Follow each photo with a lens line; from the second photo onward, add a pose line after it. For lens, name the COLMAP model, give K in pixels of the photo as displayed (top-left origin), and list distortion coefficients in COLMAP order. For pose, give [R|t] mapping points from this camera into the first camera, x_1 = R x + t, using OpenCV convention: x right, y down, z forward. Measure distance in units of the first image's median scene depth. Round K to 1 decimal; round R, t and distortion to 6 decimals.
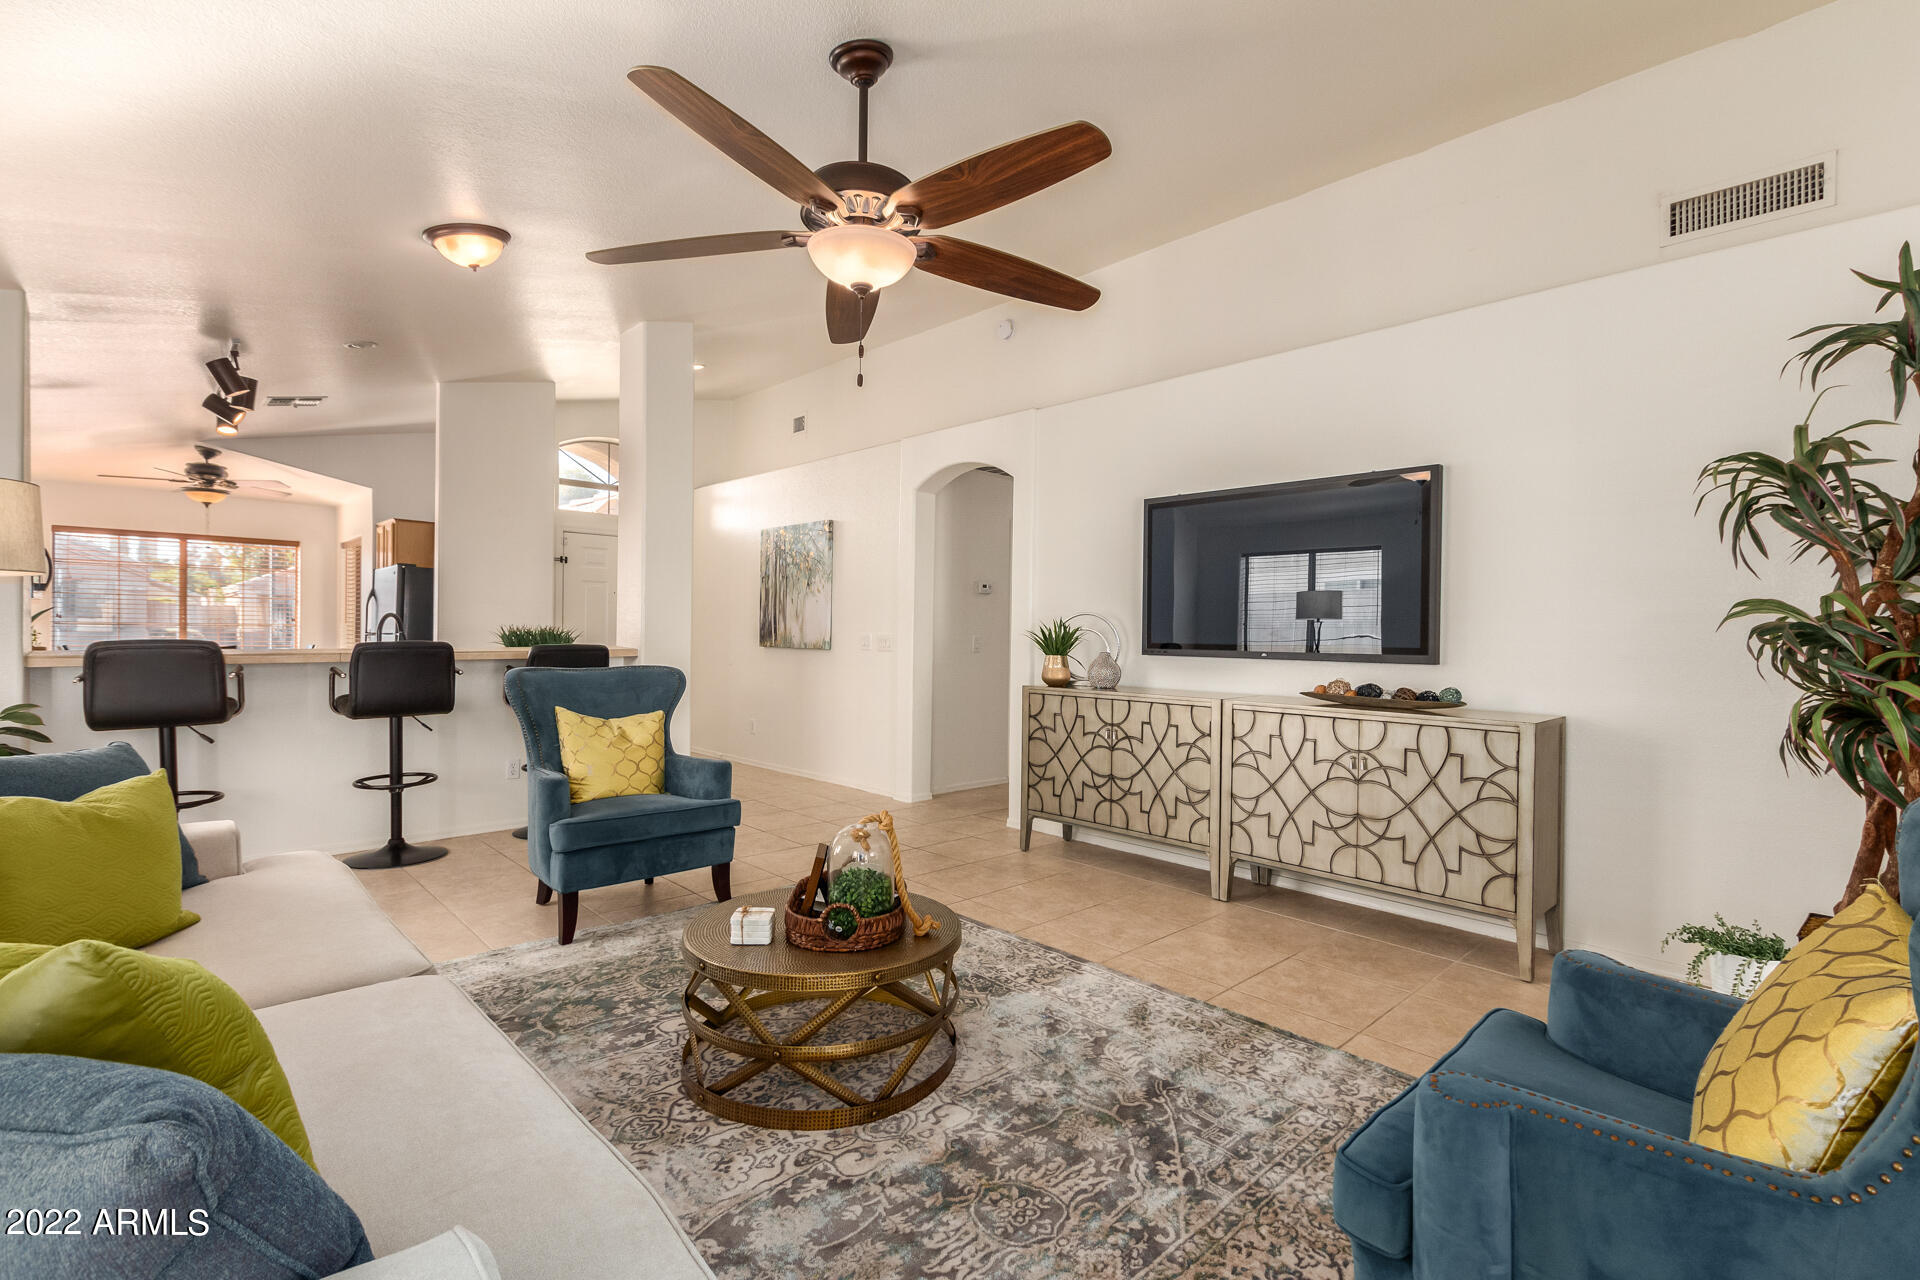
lens RADIAL K [[865.0, 0, 960.0], [0, 865.0, 640.0], [0, 0, 1]] dist [0.009104, 0.000099]
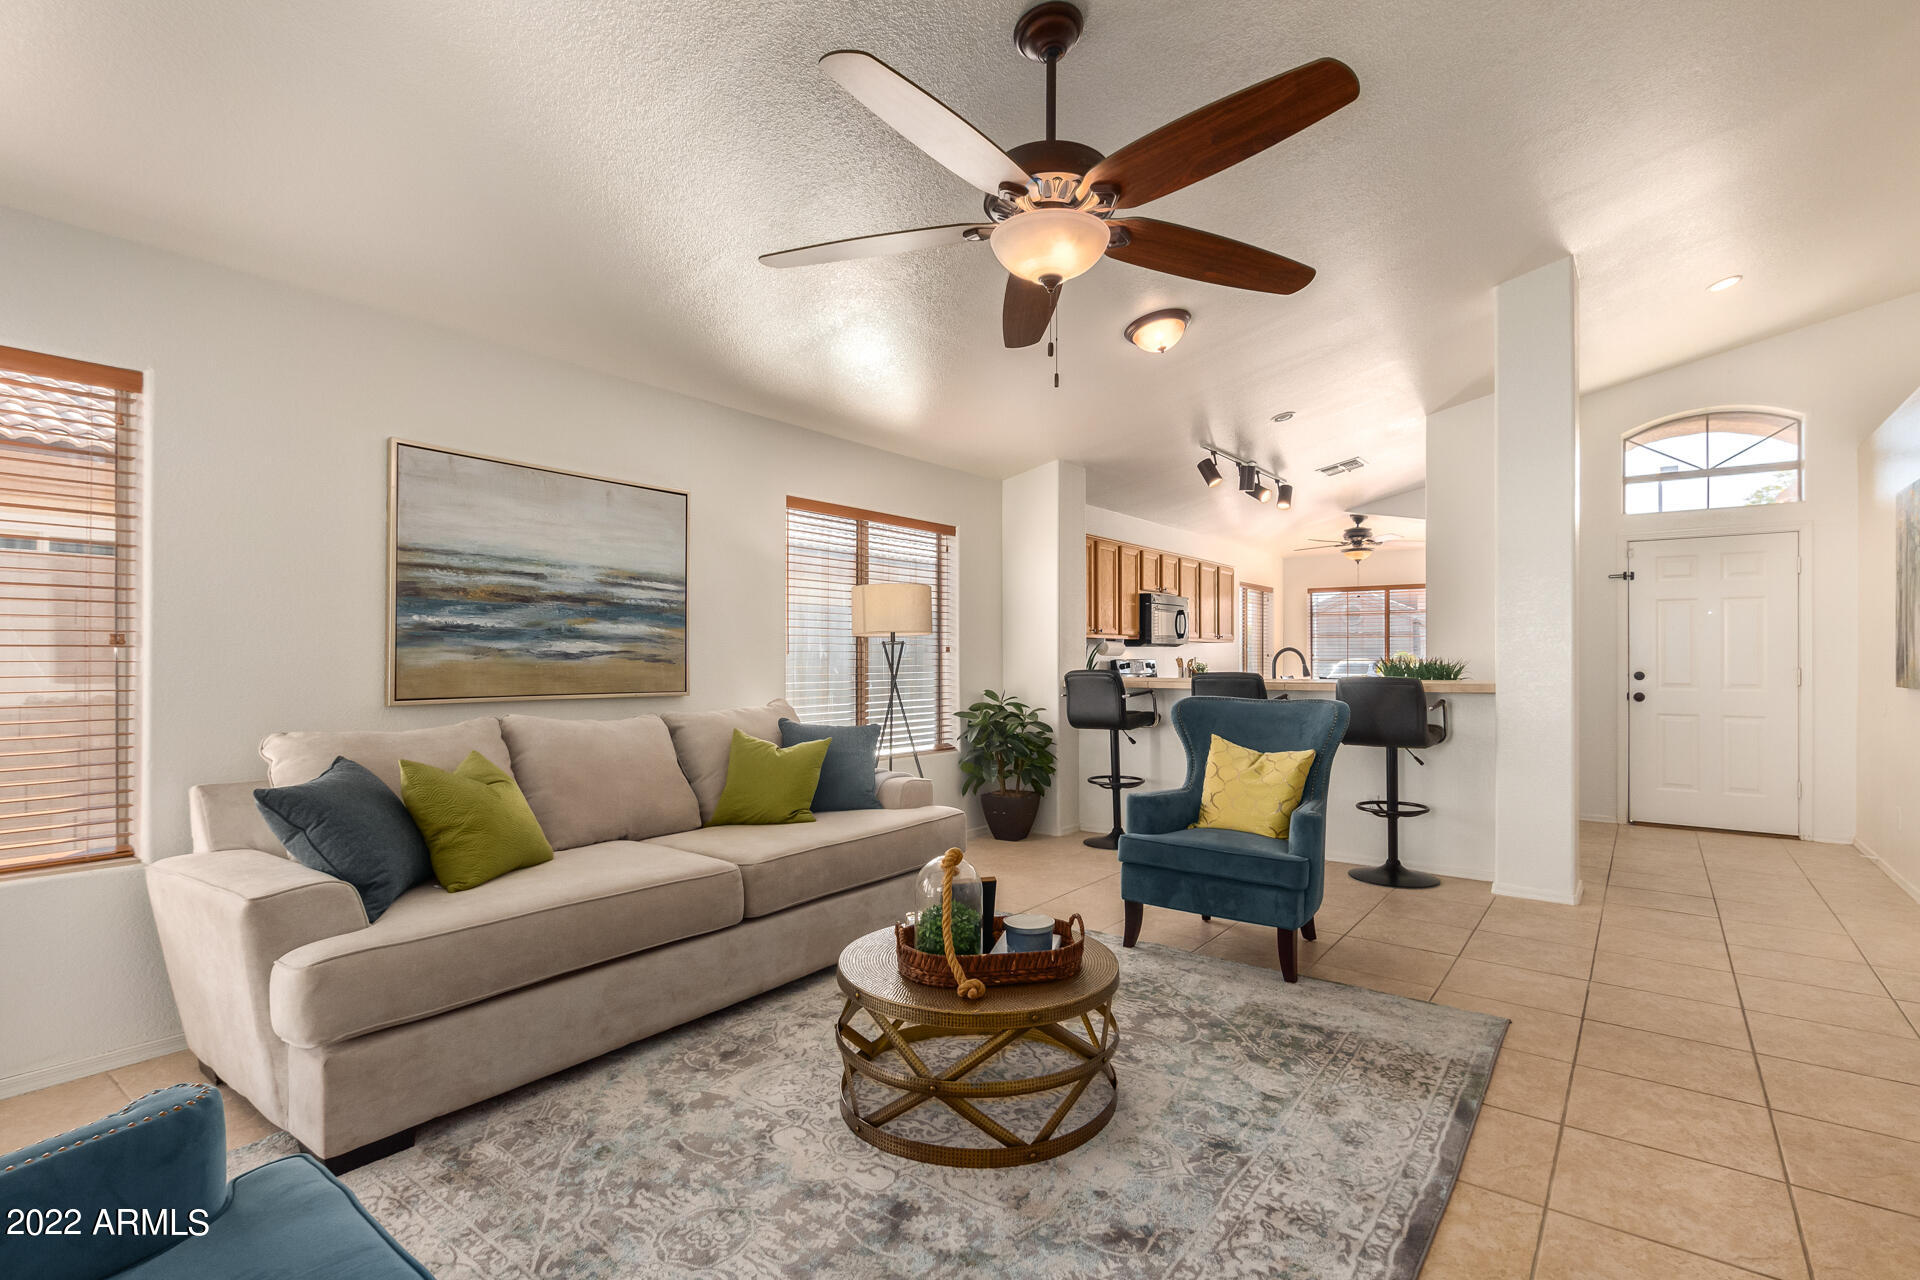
lens RADIAL K [[893.2, 0, 984.0], [0, 893.2, 660.9], [0, 0, 1]] dist [-0.000351, -0.000132]
pose [[0.180591, -0.008960, -0.983517, 0.327626], [-0.007020, 0.999921, -0.010399, 0.000295], [0.983533, 0.008782, 0.180514, 0.319737]]
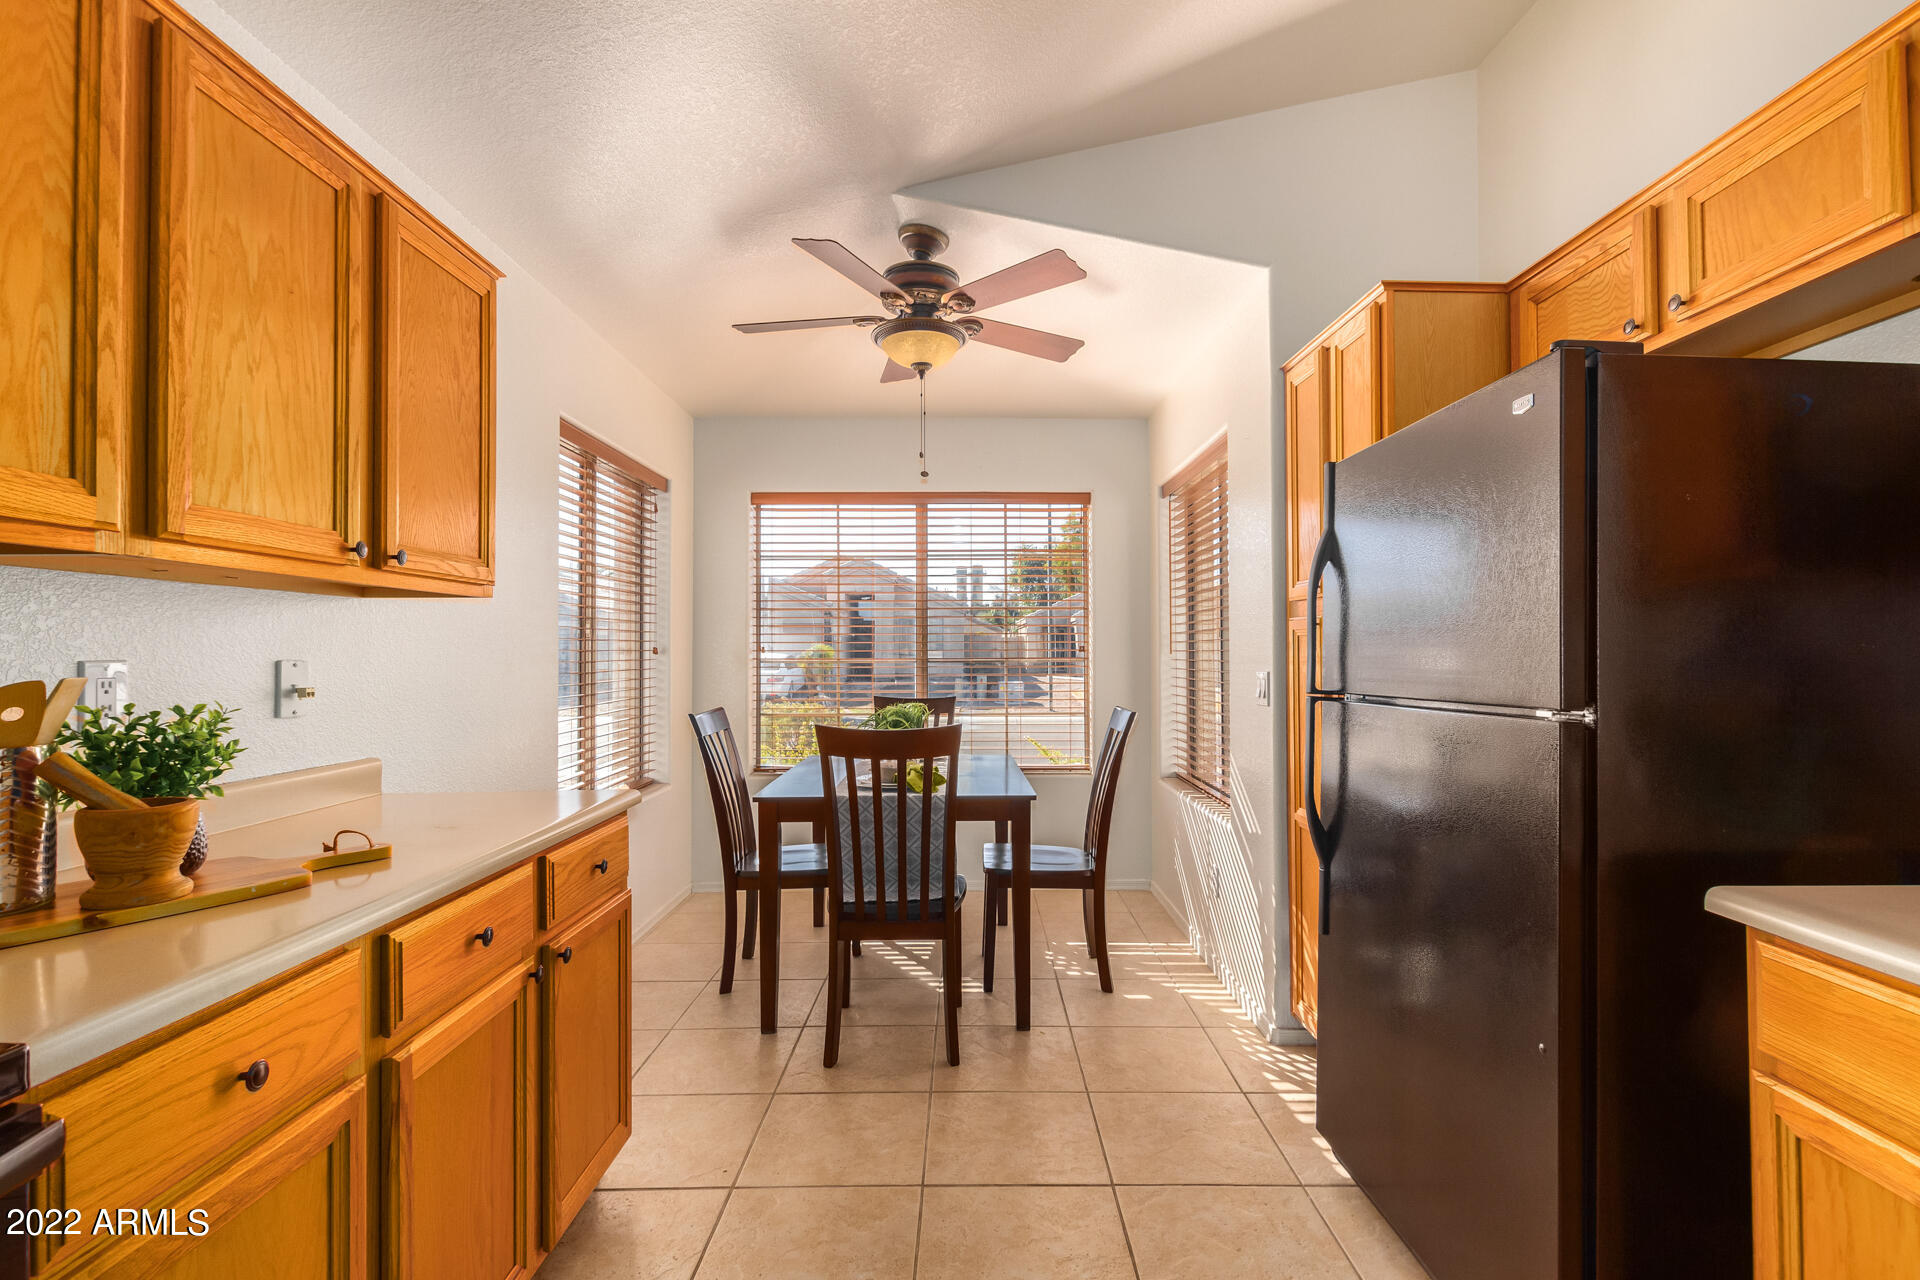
lens RADIAL K [[887.4, 0, 969.7], [0, 887.4, 641.0], [0, 0, 1]] dist [0.000539, -0.000278]
pose [[0.729757, -0.028840, -0.683098, -0.697025], [0.006339, 0.999352, -0.035420, -0.016119], [0.683677, 0.021518, 0.729468, 0.876283]]
